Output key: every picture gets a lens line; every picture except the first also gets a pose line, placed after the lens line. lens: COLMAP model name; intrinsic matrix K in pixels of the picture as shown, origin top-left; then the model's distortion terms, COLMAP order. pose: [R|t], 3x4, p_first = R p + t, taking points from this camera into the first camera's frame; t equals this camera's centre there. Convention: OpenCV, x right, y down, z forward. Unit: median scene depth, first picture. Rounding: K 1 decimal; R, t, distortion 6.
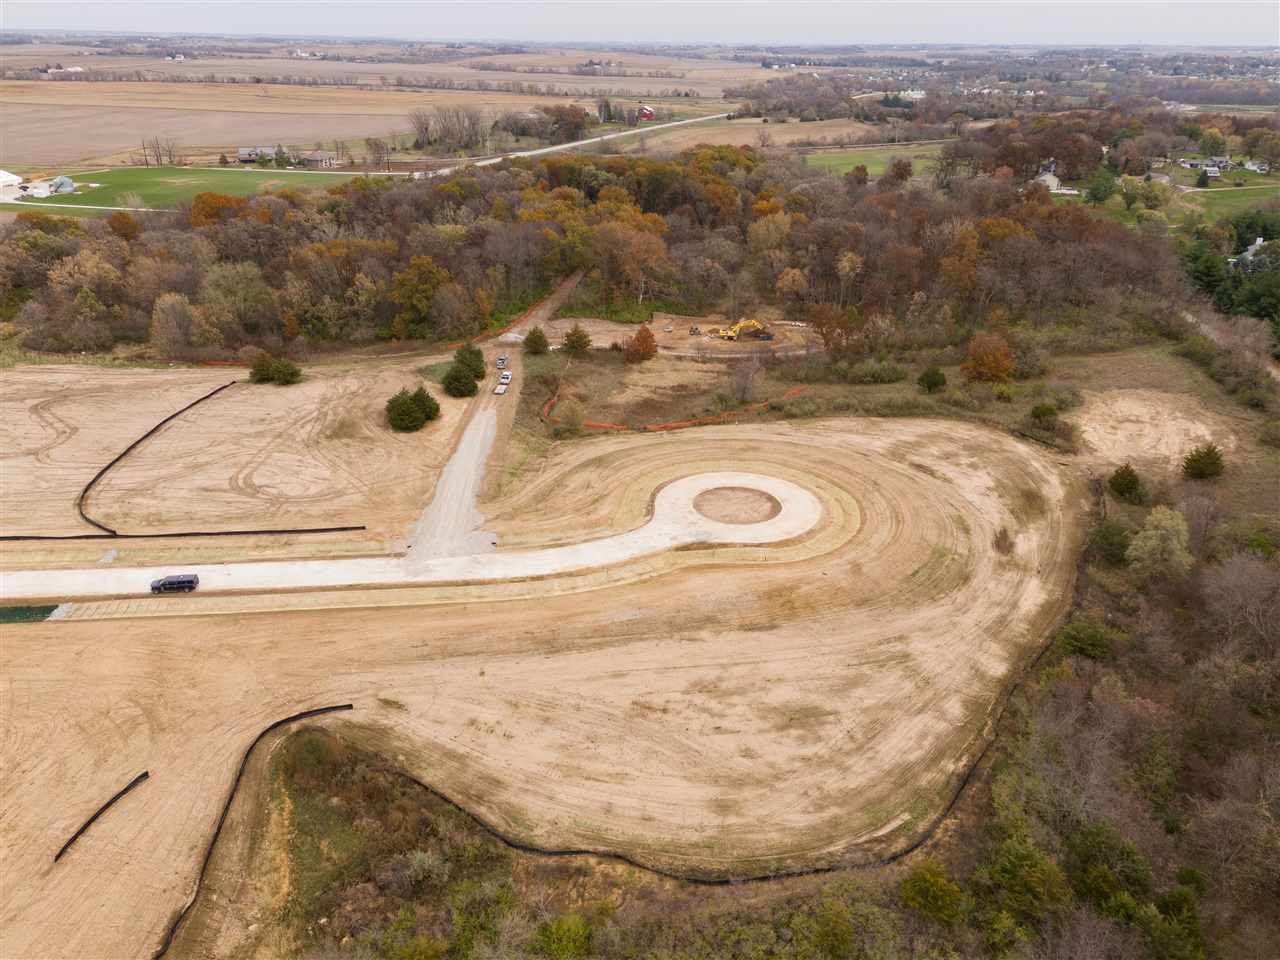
lens RADIAL K [[992.8, 0, 637.5], [0, 992.8, 478.4], [0, 0, 1]] dist [0.084762, -0.083619]
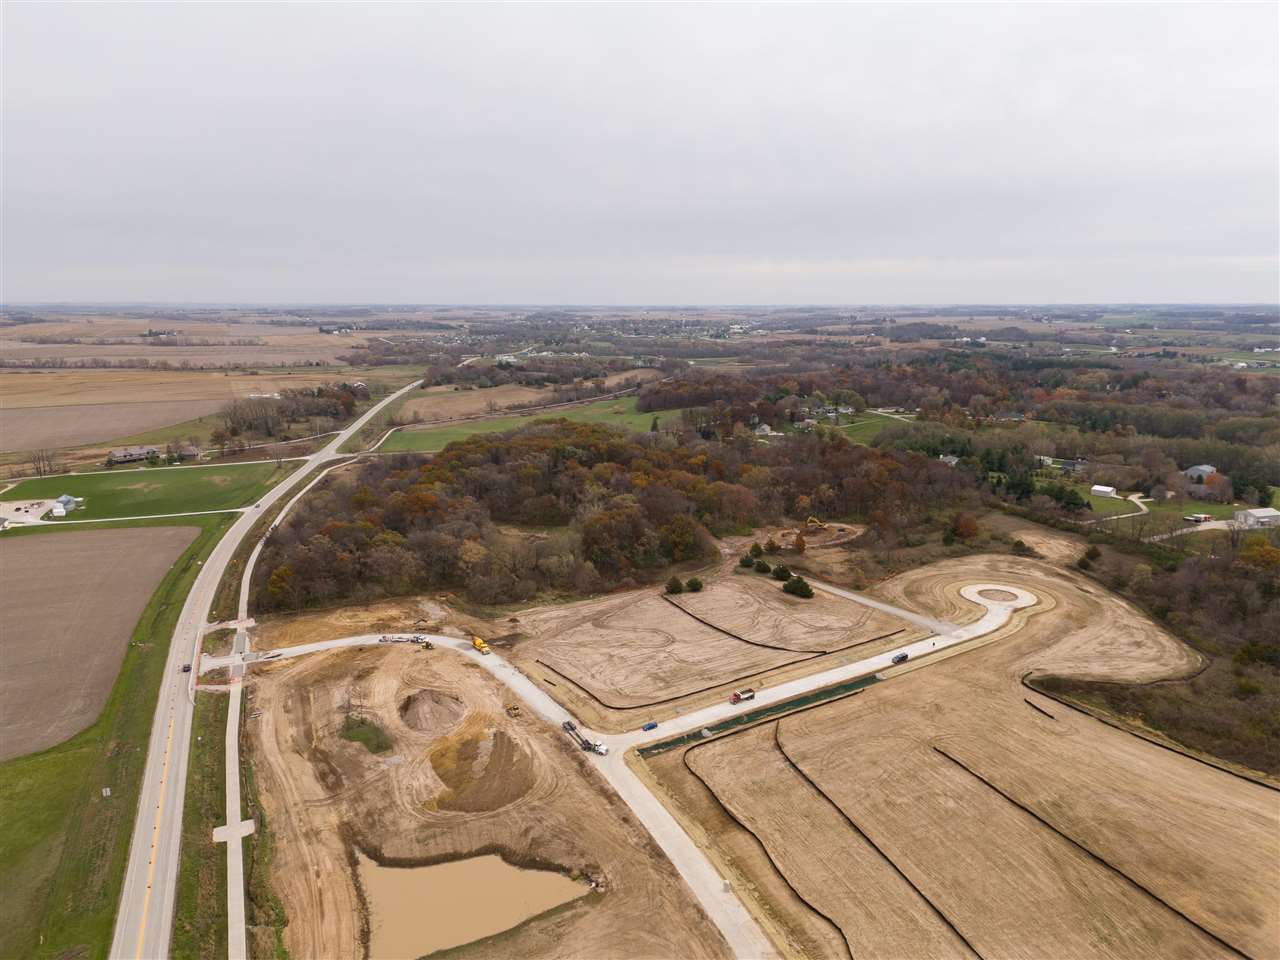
lens RADIAL K [[891.8, 0, 640.0], [0, 891.8, 480.0], [0, 0, 1]] dist [0.097803, -0.108665]
pose [[0.867619, -0.108407, 0.485269, -0.524074], [0.208078, 0.965539, -0.156327, -0.024954], [-0.451599, 0.236606, 0.860277, -0.168038]]
